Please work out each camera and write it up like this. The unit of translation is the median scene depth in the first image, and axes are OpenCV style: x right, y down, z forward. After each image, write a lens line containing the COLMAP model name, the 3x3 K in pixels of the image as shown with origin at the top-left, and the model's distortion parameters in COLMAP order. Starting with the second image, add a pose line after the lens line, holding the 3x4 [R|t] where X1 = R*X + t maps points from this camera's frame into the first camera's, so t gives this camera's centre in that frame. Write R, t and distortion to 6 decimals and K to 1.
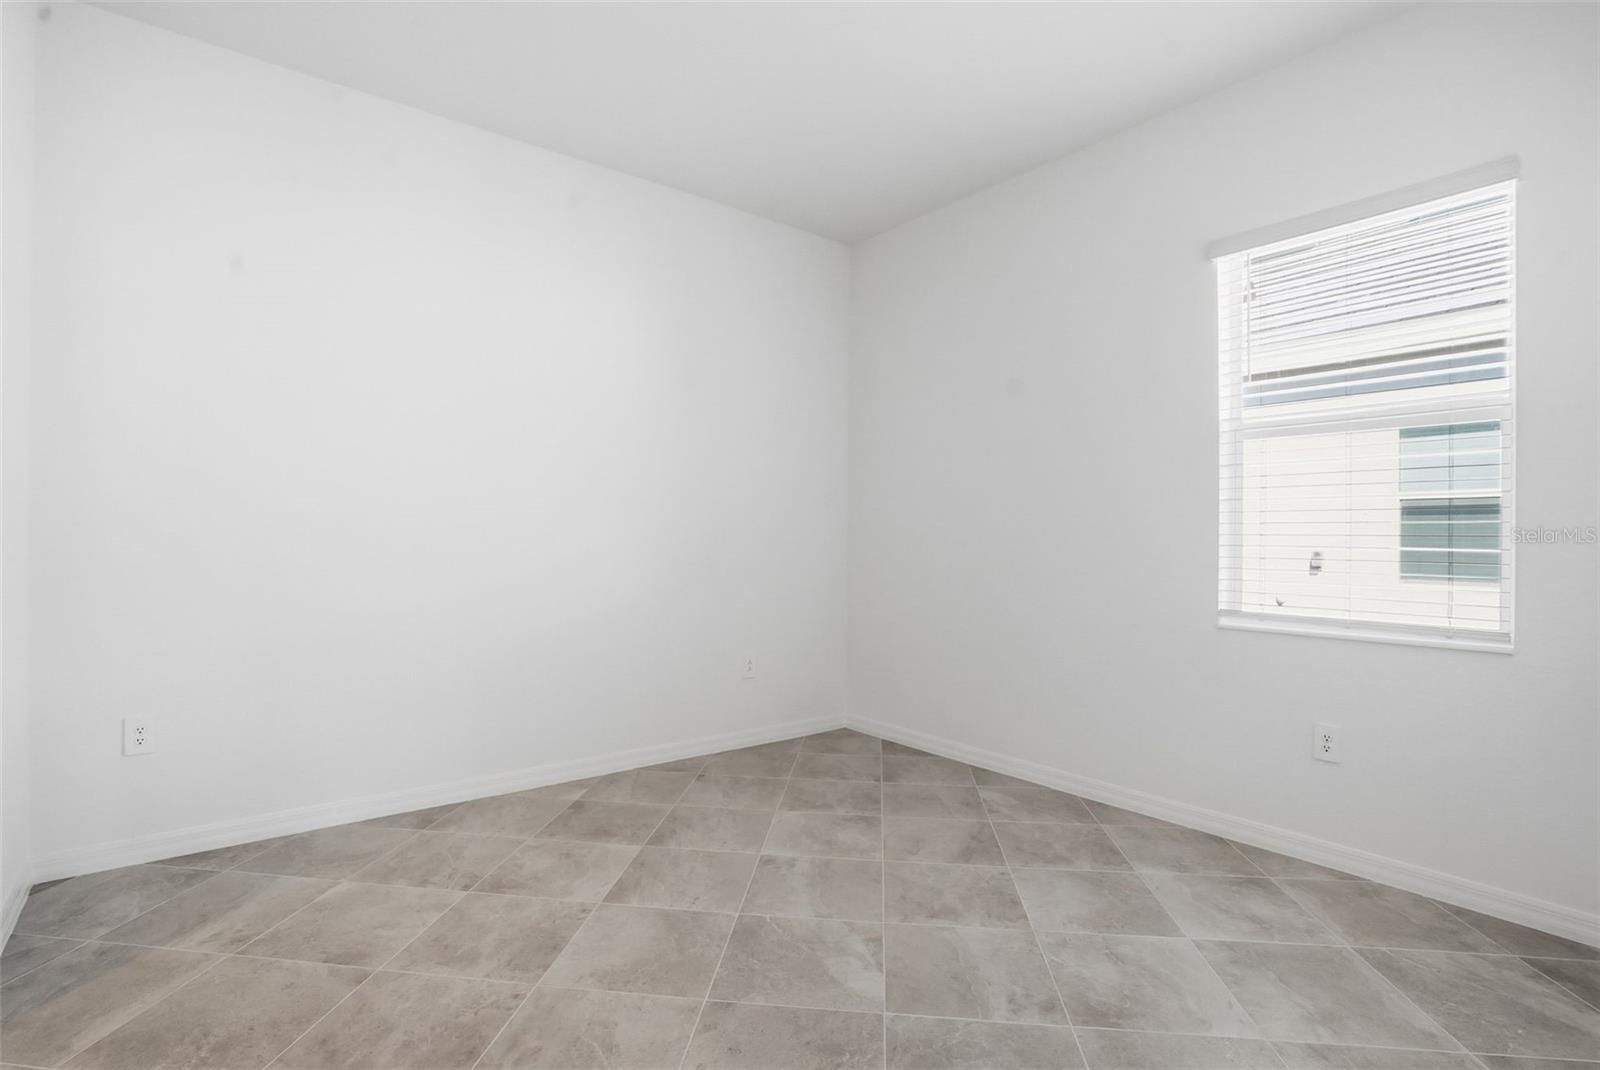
lens RADIAL K [[752.1, 0, 807.2], [0, 752.1, 538.0], [0, 0, 1]] dist [-0.012891, 0.000601]
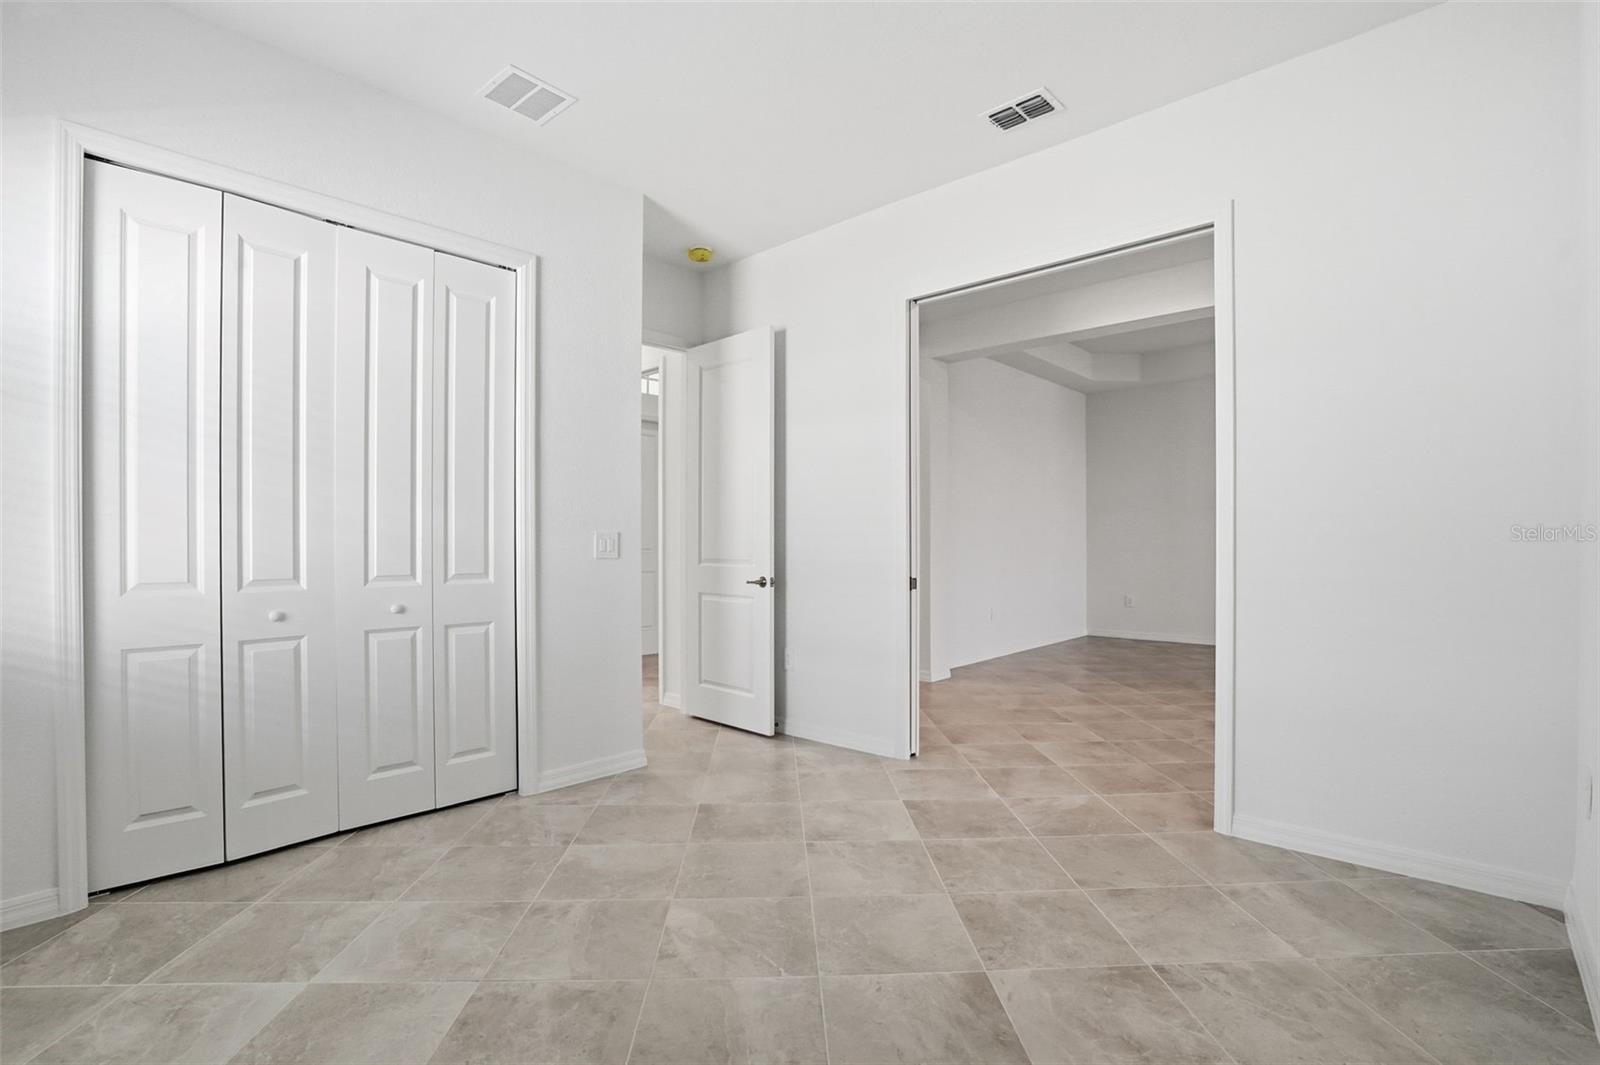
lens RADIAL K [[739.6, 0, 812.3], [0, 739.6, 526.3], [0, 0, 1]] dist [-0.061452, 0.019582]
pose [[-0.988487, -0.010340, -0.150953, 0.049387], [-0.008083, 0.999846, -0.015558, -0.002352], [0.151091, -0.014158, -0.988418, 1.919415]]
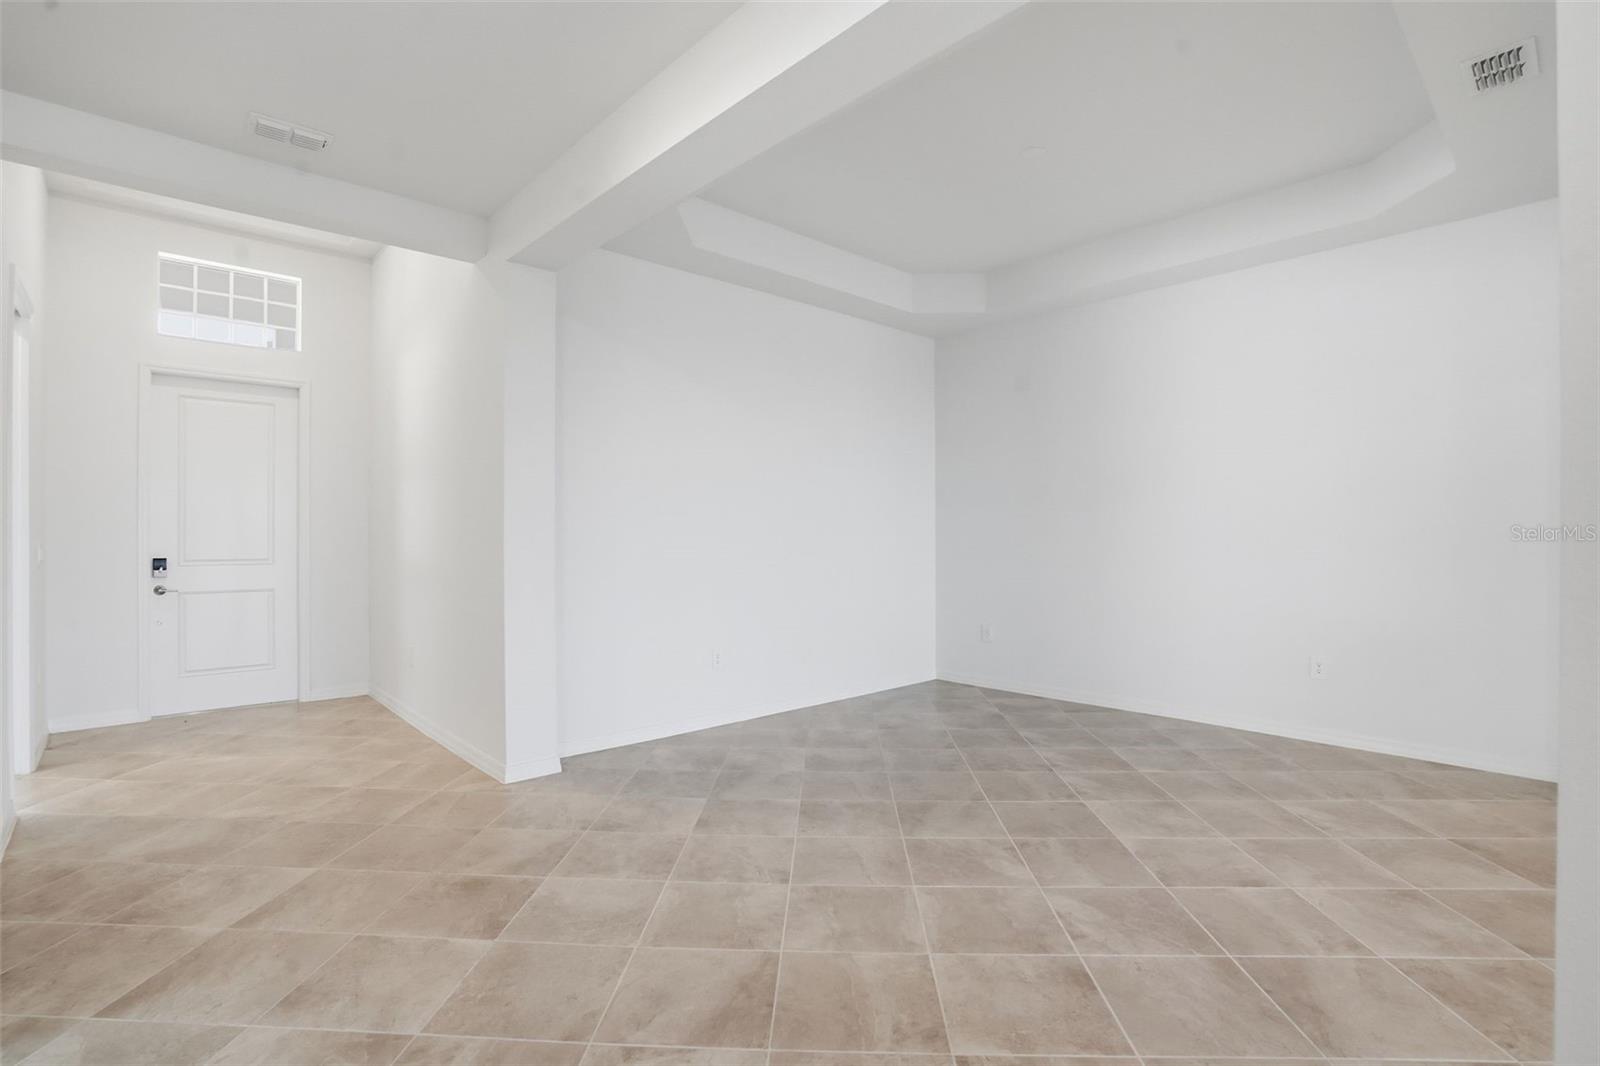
lens RADIAL K [[752.1, 0, 807.2], [0, 752.1, 536.0], [0, 0, 1]] dist [-0.012891, 0.000601]
pose [[-0.997020, -0.000968, -0.077142, -1.382915], [-0.001027, 0.999999, 0.000726, -0.044113], [0.077141, 0.000803, -0.997020, 1.031057]]
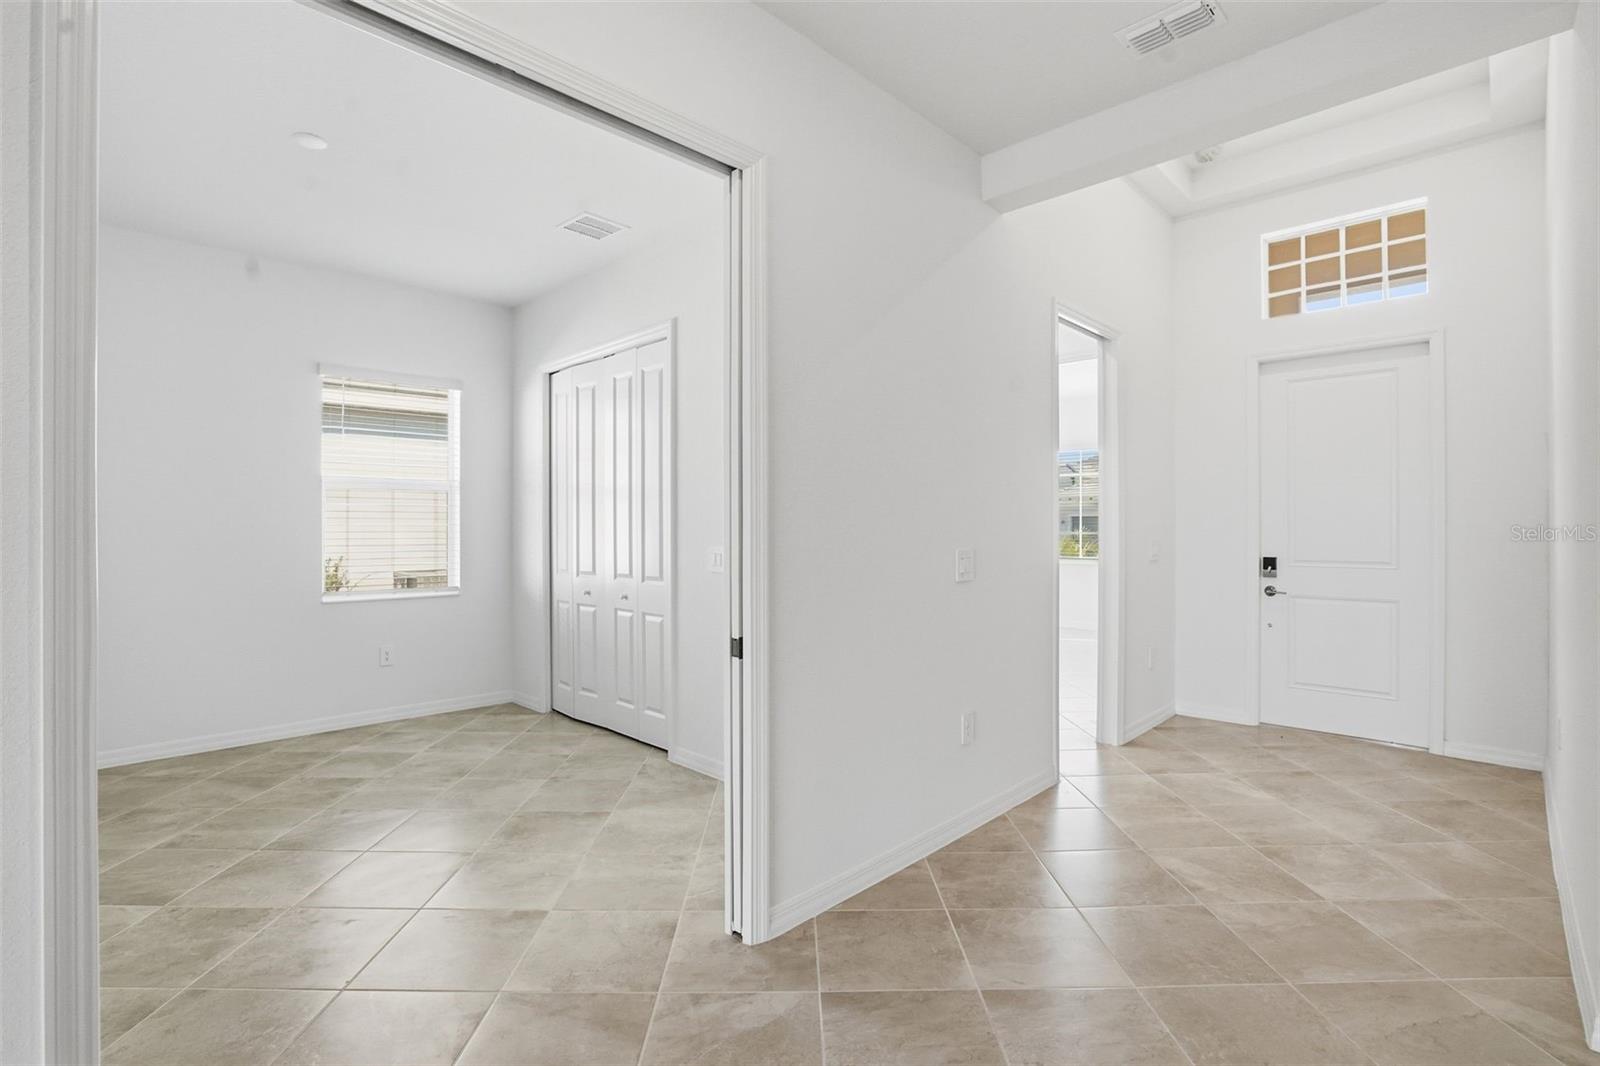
lens RADIAL K [[740.2, 0, 800.1], [0, 740.2, 522.9], [0, 0, 1]] dist [-0.029186, 0.000671]
pose [[-0.119233, 0.006564, 0.992845, -1.517903], [0.000282, 0.999978, -0.006577, -0.057464], [-0.992866, -0.000504, -0.119232, 0.228927]]
